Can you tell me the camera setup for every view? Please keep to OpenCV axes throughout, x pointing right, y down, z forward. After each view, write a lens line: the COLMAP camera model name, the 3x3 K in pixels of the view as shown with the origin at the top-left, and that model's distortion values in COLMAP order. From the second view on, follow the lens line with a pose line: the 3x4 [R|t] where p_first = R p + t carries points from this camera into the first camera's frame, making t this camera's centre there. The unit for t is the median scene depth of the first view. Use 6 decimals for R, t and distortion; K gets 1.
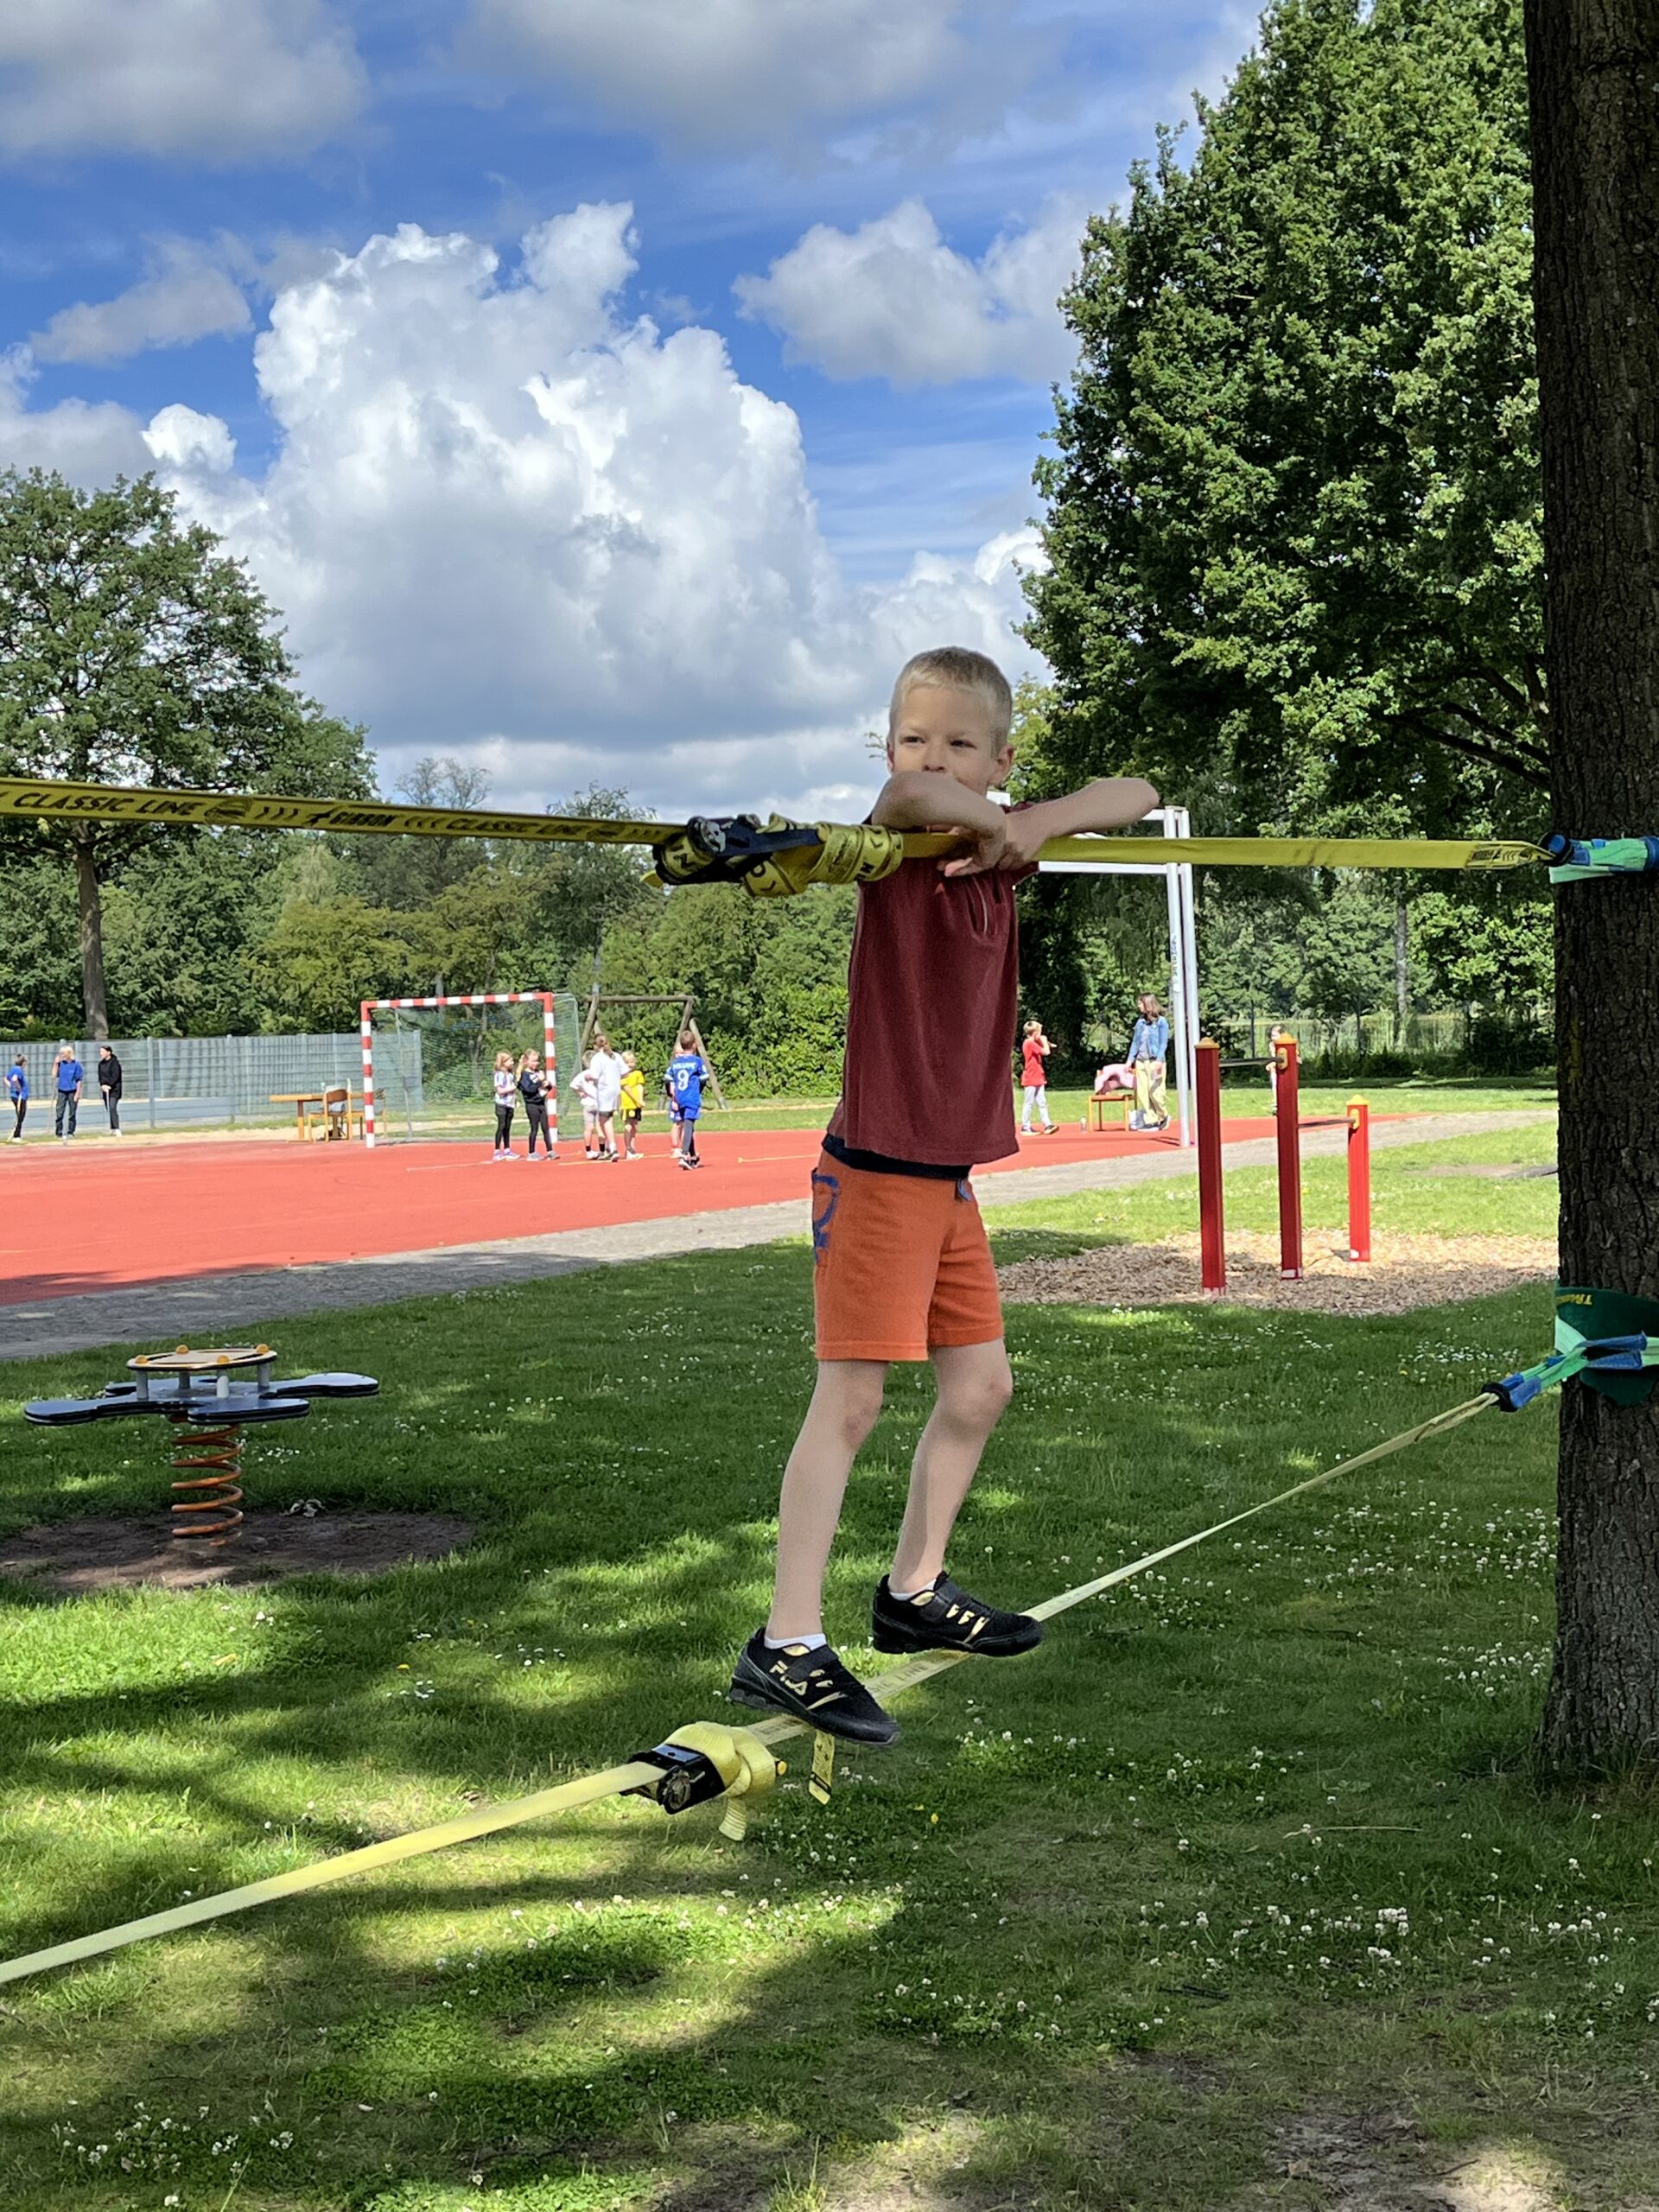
lens RADIAL K [[3162.9, 0, 829.5], [0, 3162.9, 1106.0], [0, 0, 1]] dist [0.265745, 0.001225]
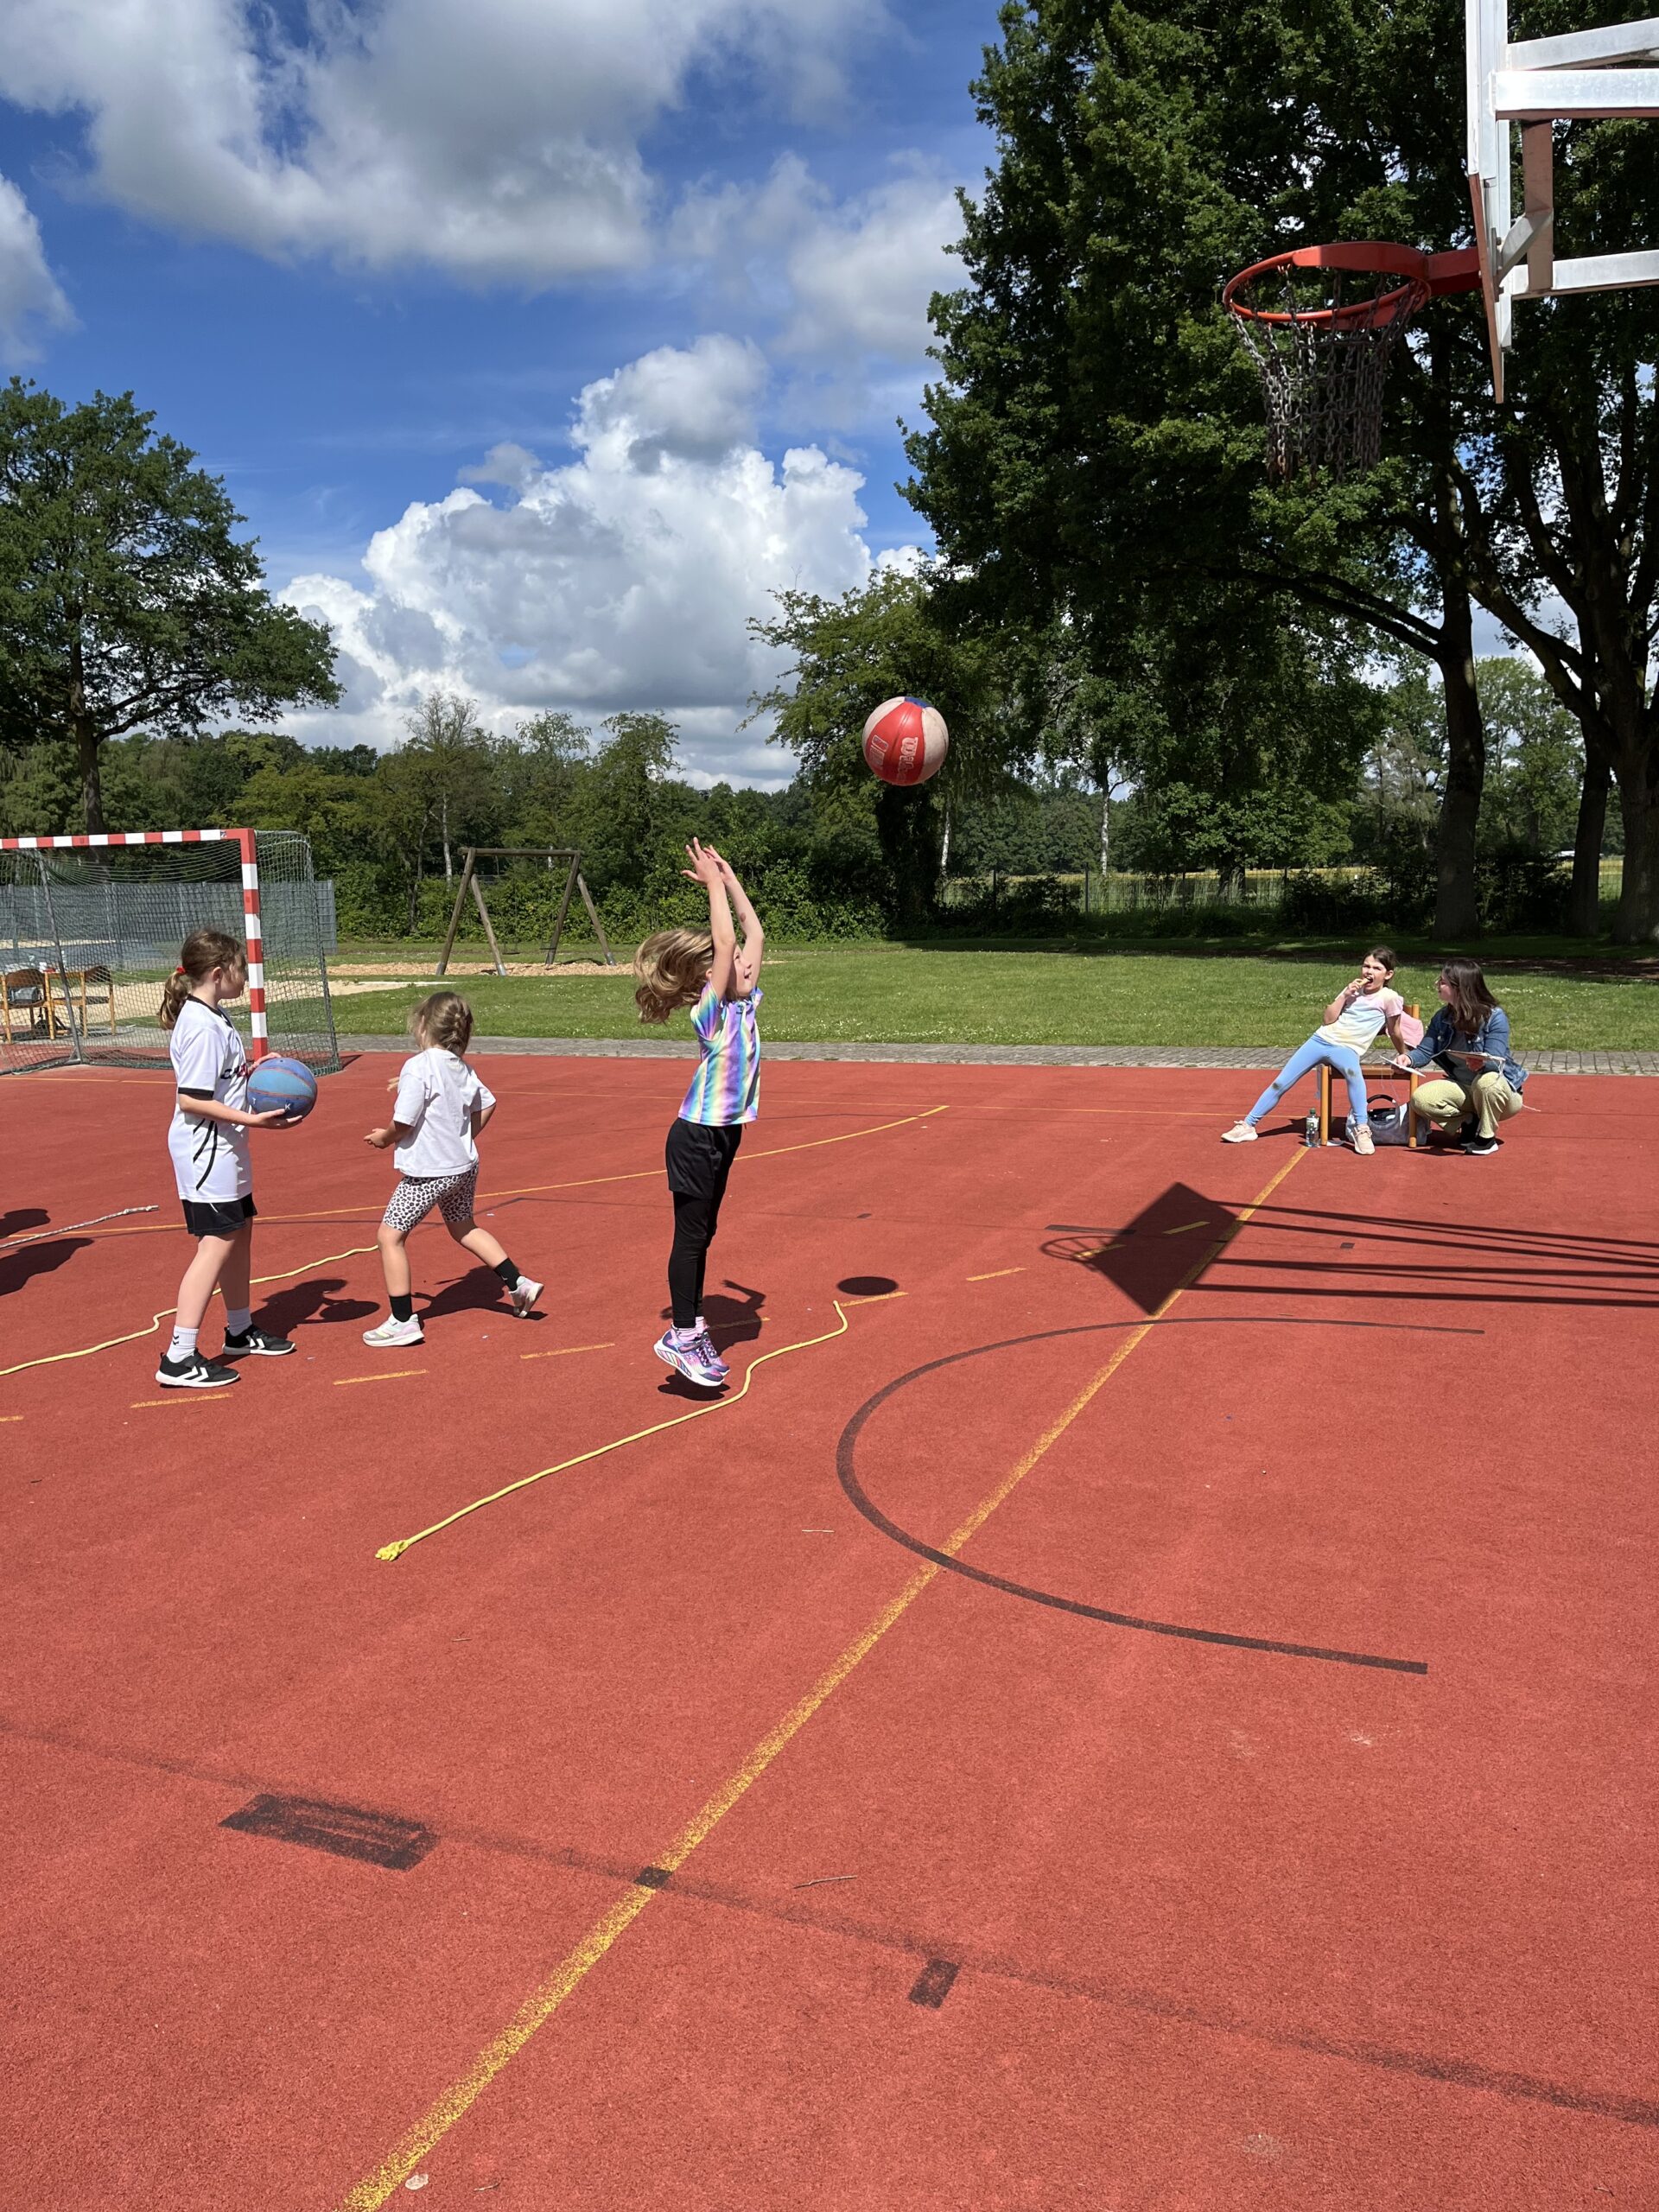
lens RADIAL K [[1676.6, 0, 829.5], [0, 1676.6, 1106.0], [0, 0, 1]] dist [0.066670, 0.002497]
pose [[0.997294, 0.002314, 0.073474, -0.003256], [-0.010395, 0.993899, 0.109799, -0.013277], [-0.072772, -0.110266, 0.991234, 0.443565]]
